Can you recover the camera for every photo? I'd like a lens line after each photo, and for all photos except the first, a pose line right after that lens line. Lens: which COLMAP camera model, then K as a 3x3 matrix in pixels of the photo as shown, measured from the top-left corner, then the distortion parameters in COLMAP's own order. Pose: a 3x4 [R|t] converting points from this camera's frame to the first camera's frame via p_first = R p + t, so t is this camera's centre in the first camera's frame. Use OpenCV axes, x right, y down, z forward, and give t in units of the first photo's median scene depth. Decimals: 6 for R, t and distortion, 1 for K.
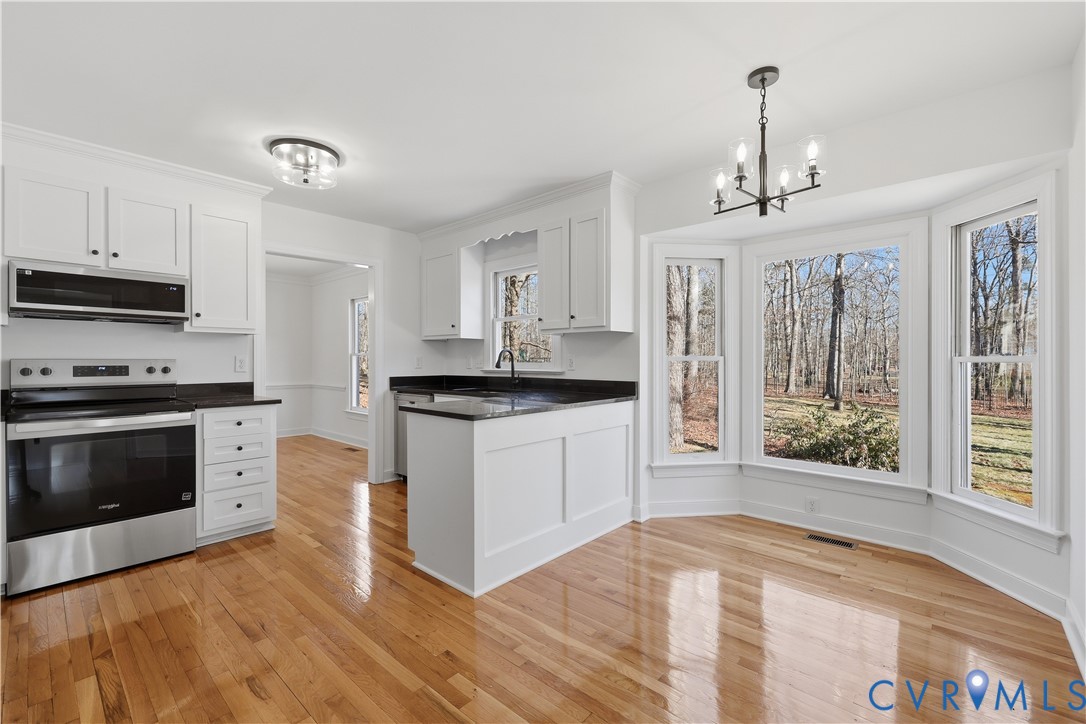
lens RADIAL K [[465.2, 0, 539.4], [0, 465.2, 360.1], [0, 0, 1]] dist [-0.000774, 0.000000]
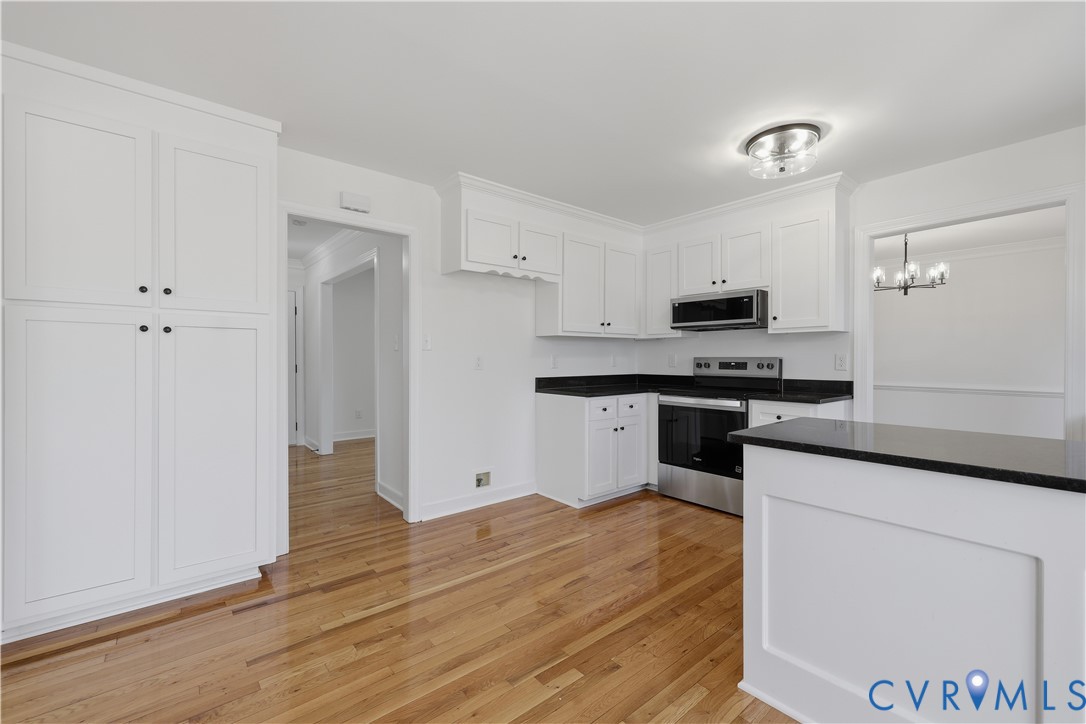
lens RADIAL K [[450.0, 0, 538.0], [0, 450.0, 362.2], [0, 0, 1]] dist [0.000056, -0.000064]
pose [[-0.133059, 0.012183, -0.991033, 0.481842], [0.002318, 0.999926, 0.011981, -0.004465], [0.991105, -0.000703, -0.133078, 0.634498]]
